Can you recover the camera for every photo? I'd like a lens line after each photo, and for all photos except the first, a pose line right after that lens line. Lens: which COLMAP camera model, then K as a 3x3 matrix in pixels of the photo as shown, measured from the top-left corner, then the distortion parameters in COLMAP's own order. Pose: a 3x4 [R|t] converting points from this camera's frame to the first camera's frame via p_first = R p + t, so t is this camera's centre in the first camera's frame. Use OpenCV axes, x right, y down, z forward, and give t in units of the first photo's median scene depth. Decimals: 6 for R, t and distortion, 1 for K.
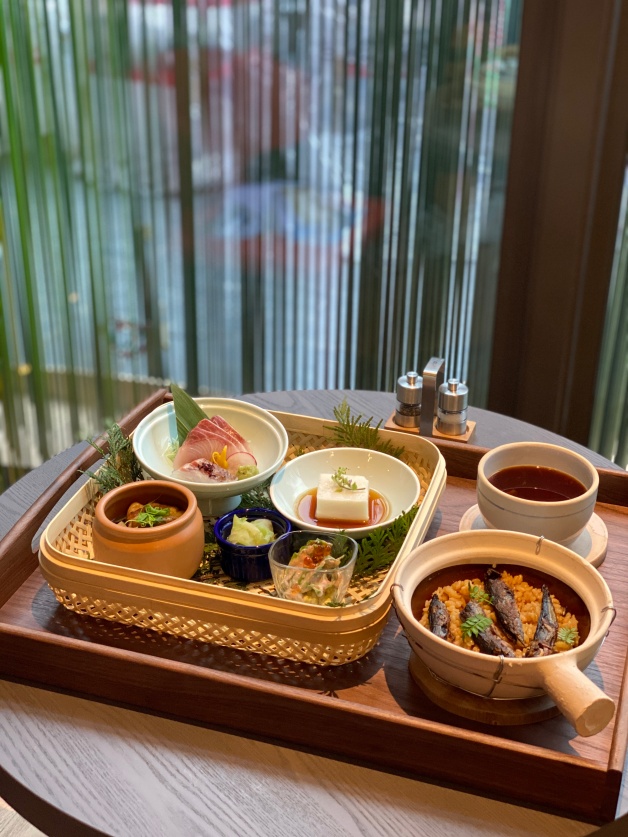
lens RADIAL K [[1265.4, 0, 316.2], [0, 1265.4, 418.6], [0, 0, 1]] dist [-0.032327, 0.000000]
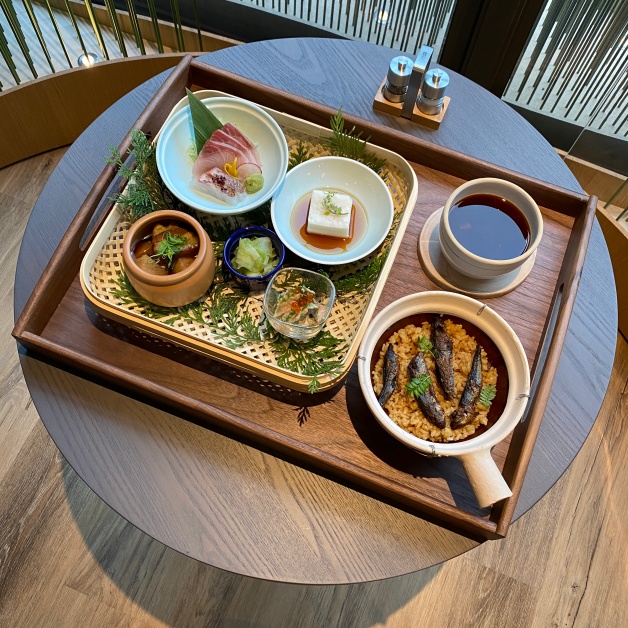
lens RADIAL K [[640.9, 0, 308.8], [0, 640.9, 313.7], [0, 0, 1]] dist [0.026453, 0.000000]
pose [[0.997525, 0.070179, -0.004314, 0.011207], [-0.051156, 0.766484, 0.640223, -0.288257], [0.048237, -0.638417, 0.768177, 0.502045]]
